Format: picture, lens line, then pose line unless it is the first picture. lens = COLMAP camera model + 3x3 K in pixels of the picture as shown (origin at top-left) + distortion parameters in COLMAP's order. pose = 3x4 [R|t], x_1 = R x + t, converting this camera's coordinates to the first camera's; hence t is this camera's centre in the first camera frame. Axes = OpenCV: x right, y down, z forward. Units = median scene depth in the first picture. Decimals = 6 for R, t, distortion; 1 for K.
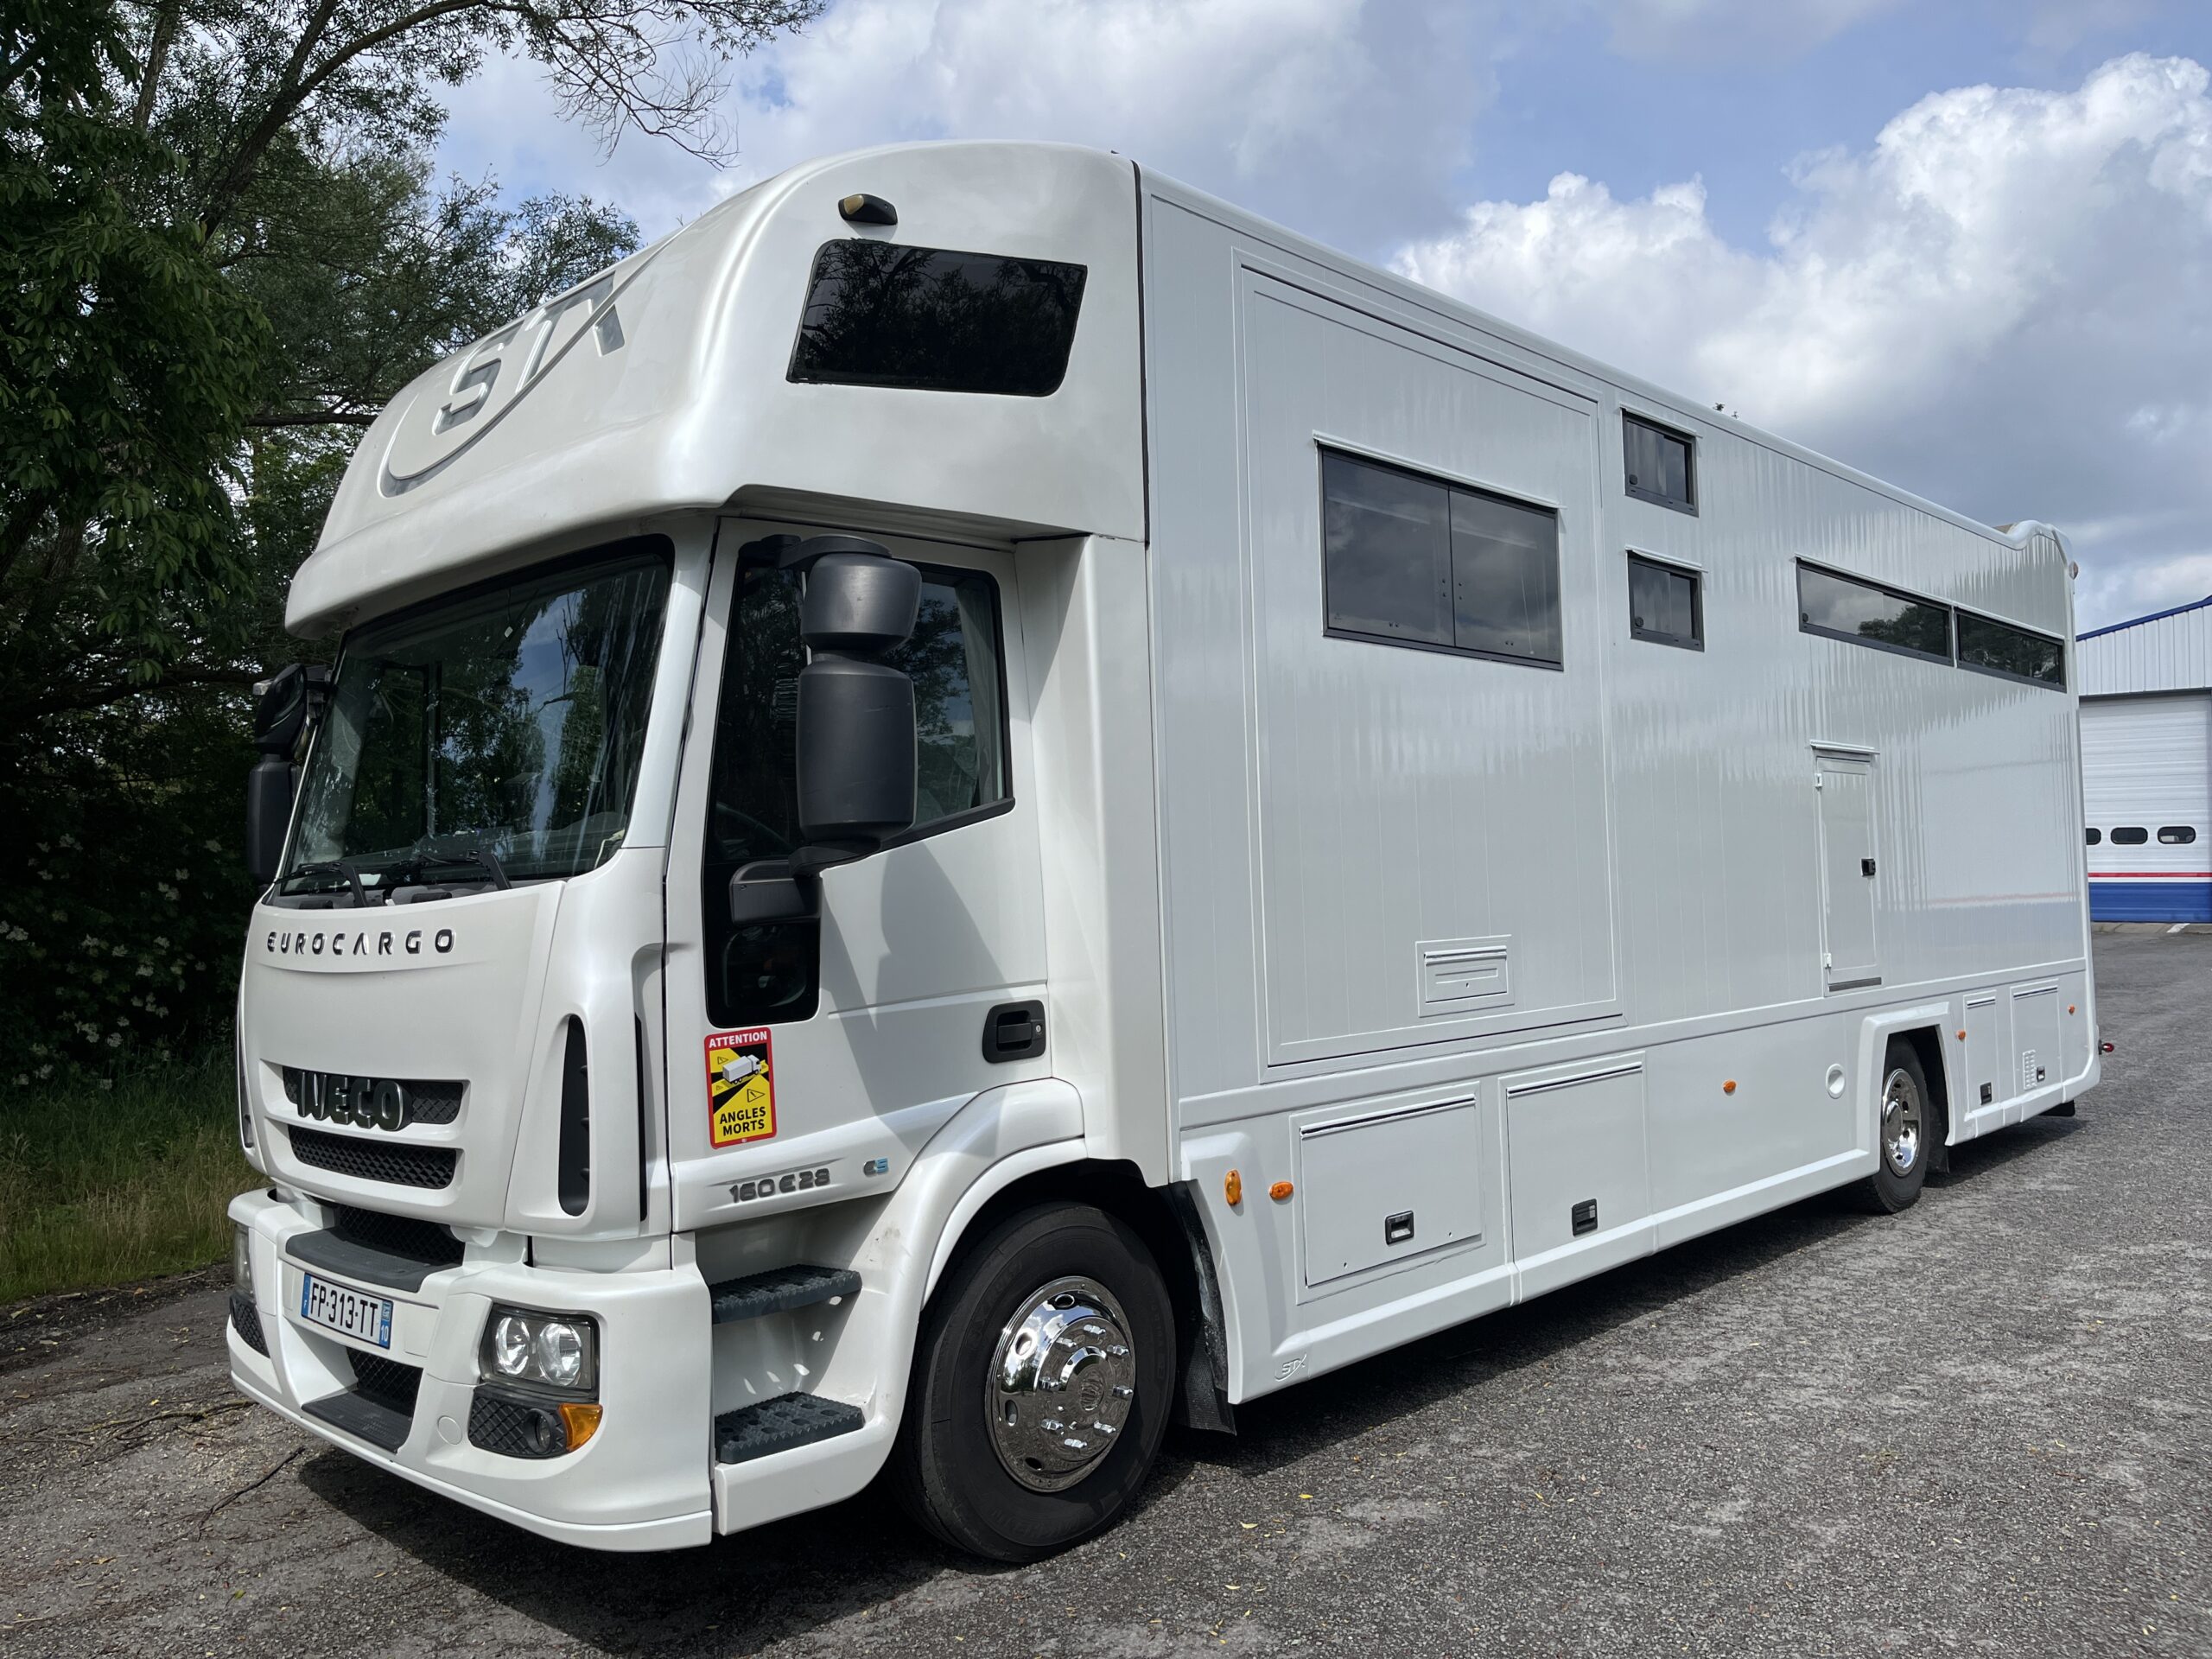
lens RADIAL K [[1672.2, 0, 1110.6], [0, 1672.2, 840.2], [0, 0, 1]] dist [0.010454, -0.025686]
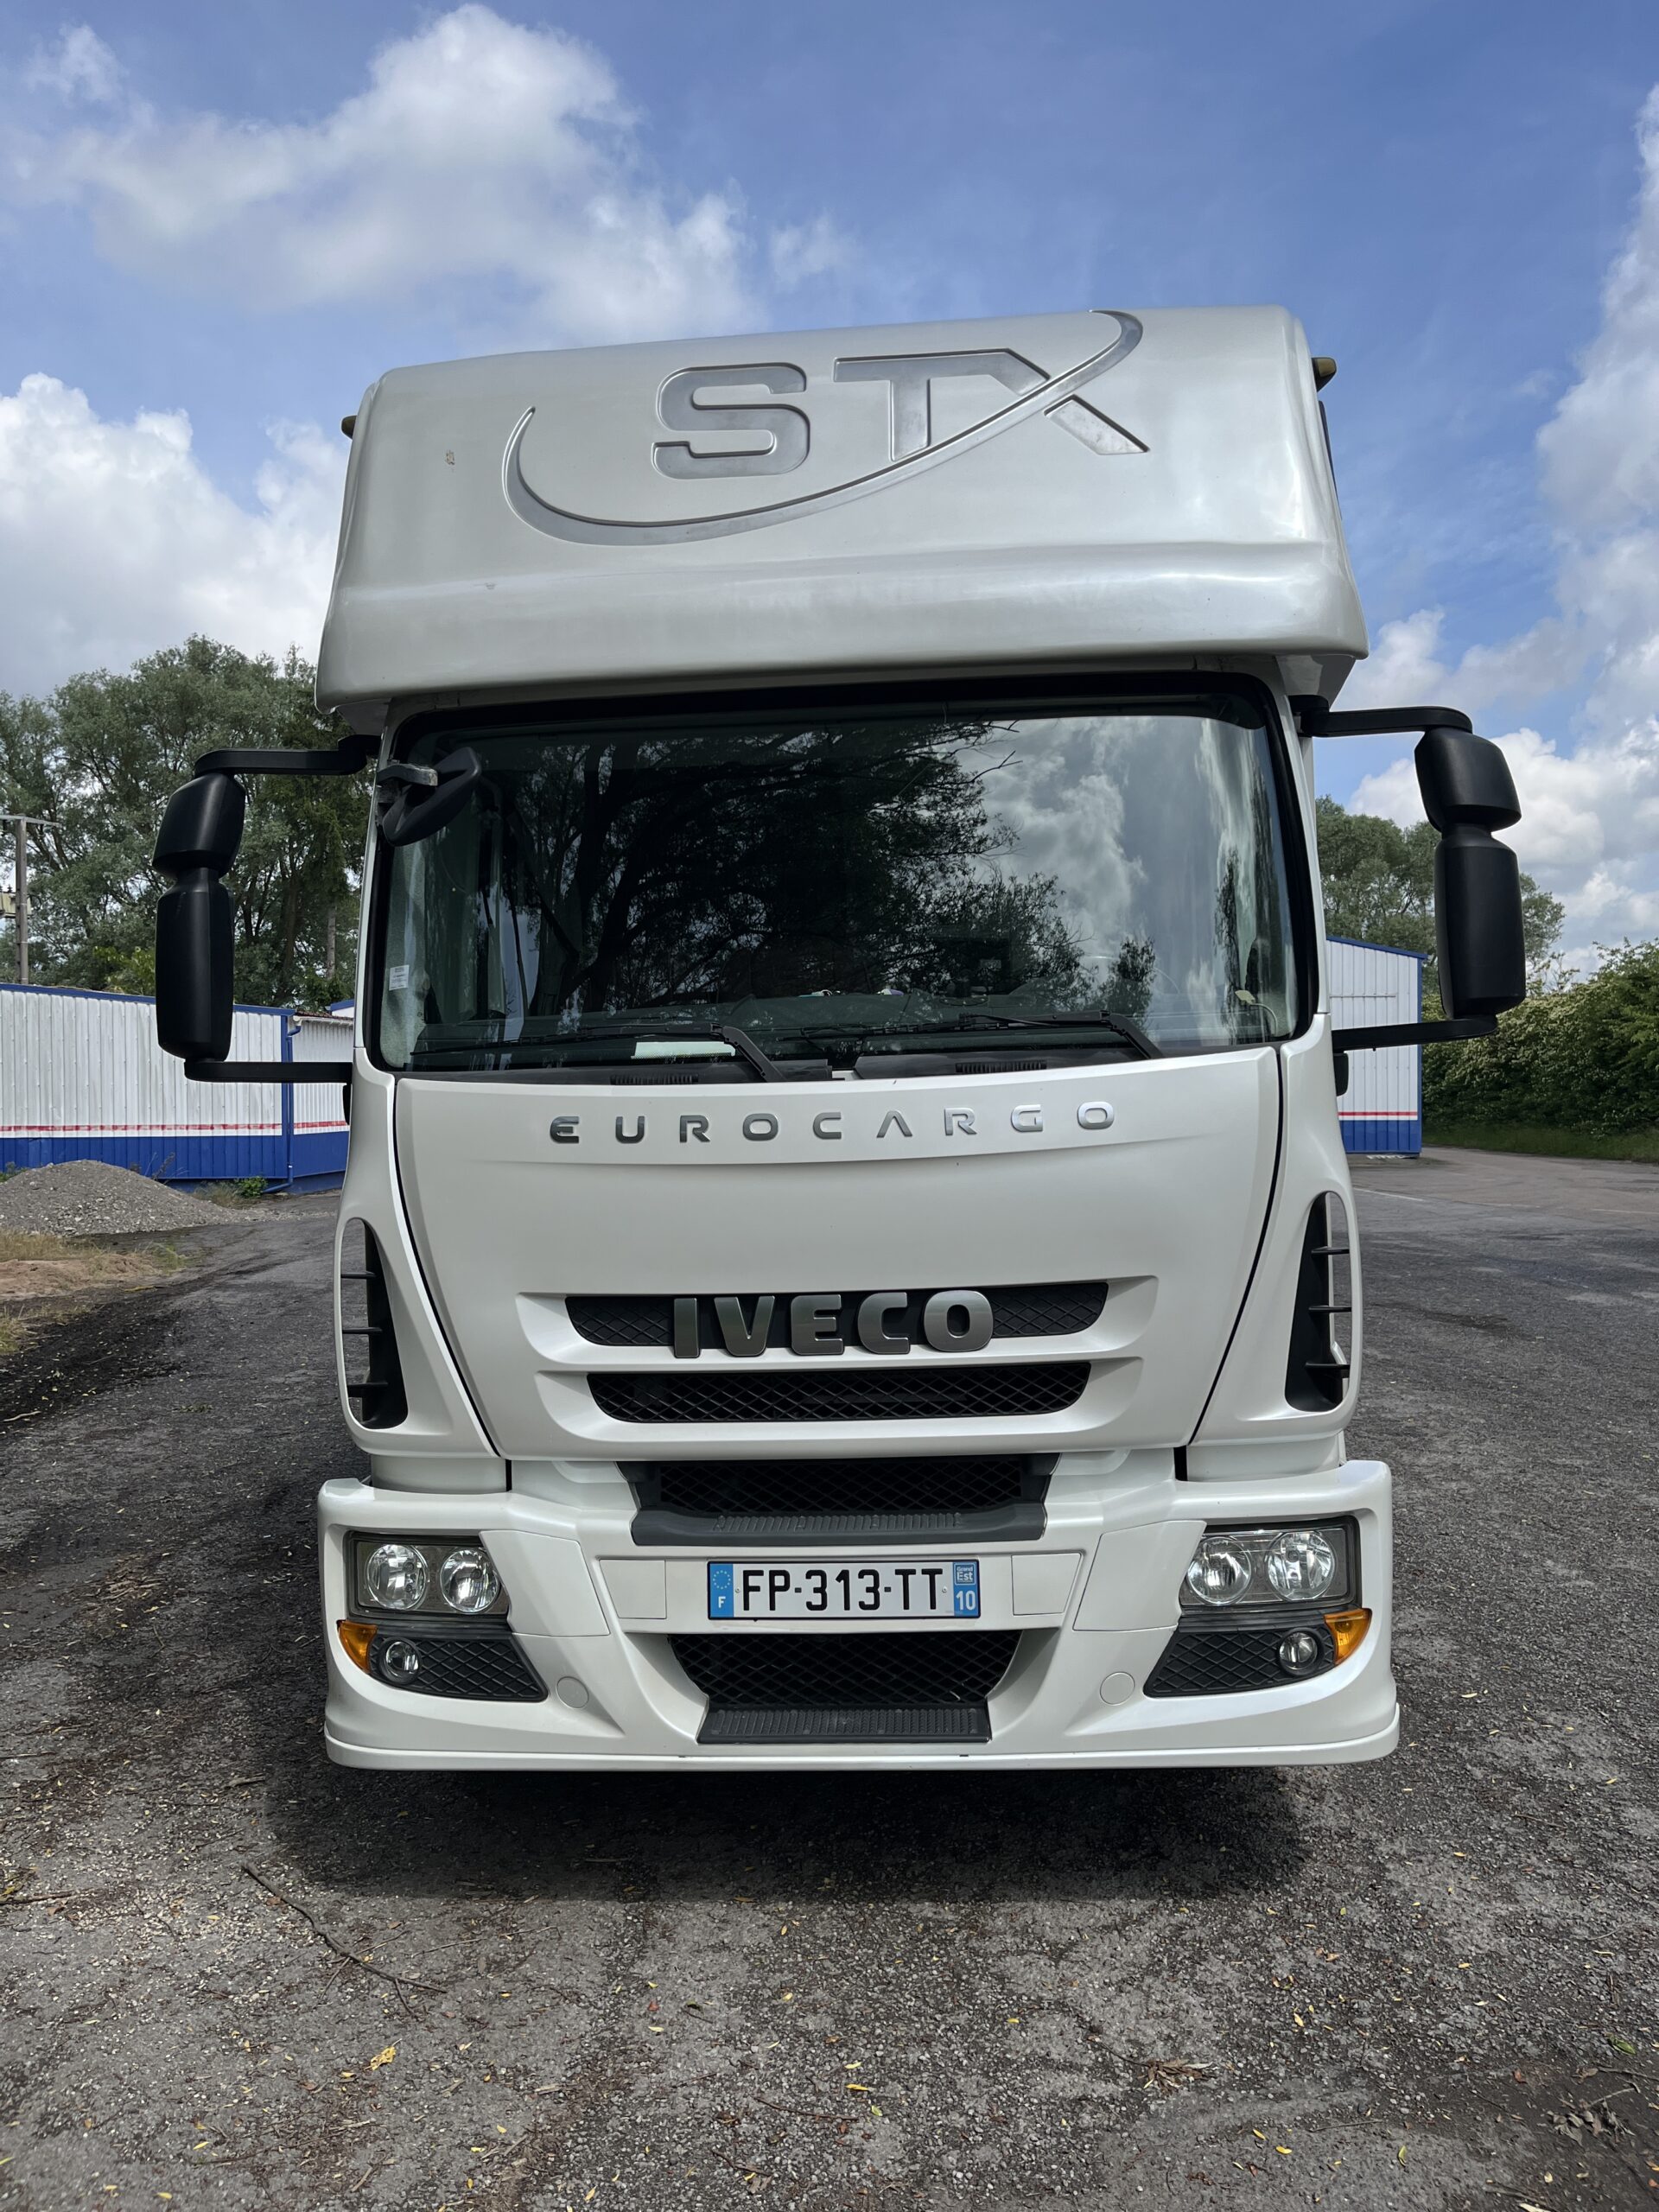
lens RADIAL K [[1672.2, 0, 821.7], [0, 1672.2, 1097.2], [0, 0, 1]] dist [0.010454, -0.025686]
pose [[0.751970, 0.025900, 0.658689, -0.901762], [-0.030159, 0.999533, -0.004873, 0.049341], [-0.658507, -0.016201, 0.752400, 0.384603]]
